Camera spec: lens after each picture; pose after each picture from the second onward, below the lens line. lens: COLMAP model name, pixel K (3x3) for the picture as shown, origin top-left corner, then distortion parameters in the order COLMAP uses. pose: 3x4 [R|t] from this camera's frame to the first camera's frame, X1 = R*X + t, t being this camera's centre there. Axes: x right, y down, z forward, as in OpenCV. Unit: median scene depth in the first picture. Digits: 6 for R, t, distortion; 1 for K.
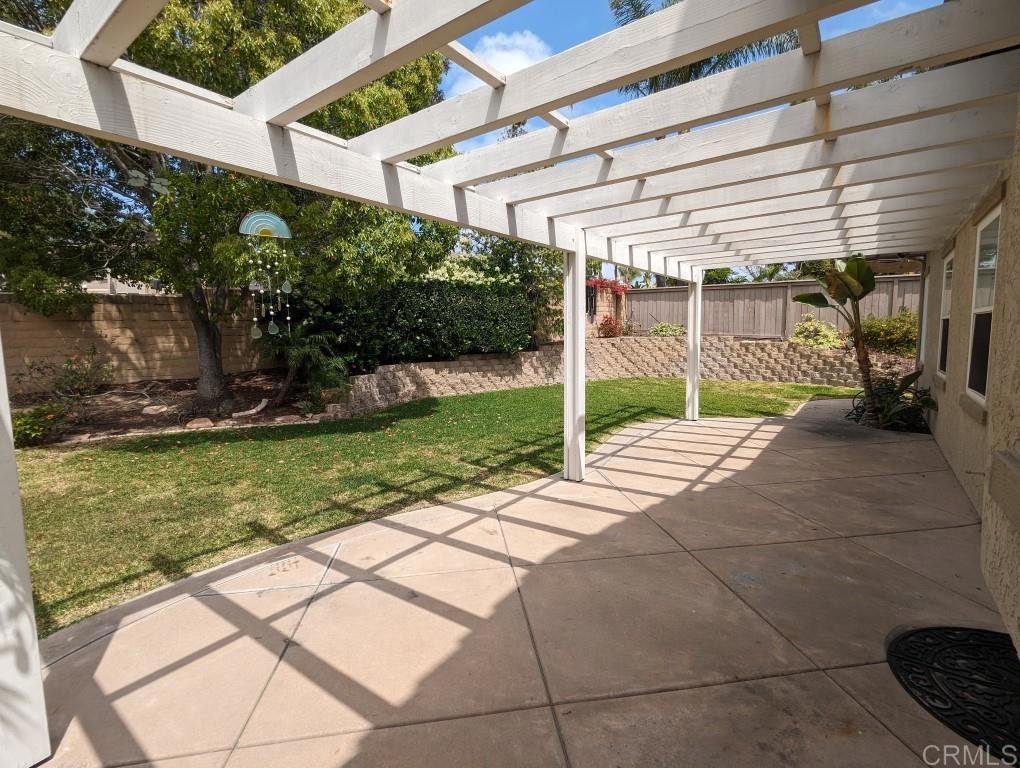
lens RADIAL K [[485.7, 0, 503.6], [0, 485.7, 384.0], [0, 0, 1]] dist [0.001186, 0.000493]
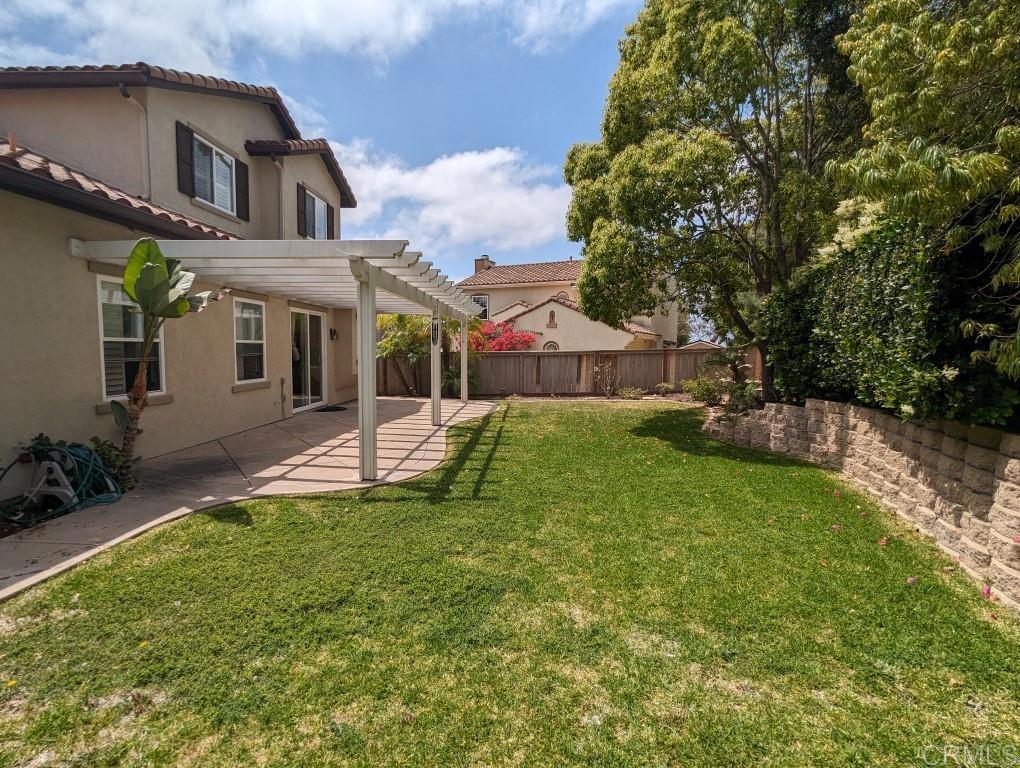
lens RADIAL K [[485.7, 0, 506.1], [0, 485.7, 385.7], [0, 0, 1]] dist [0.001186, 0.000493]
pose [[-0.827800, 0.053662, -0.558451, 0.439360], [-0.051038, 0.984084, 0.170216, -0.138500], [0.558697, 0.169407, -0.811886, 1.219444]]
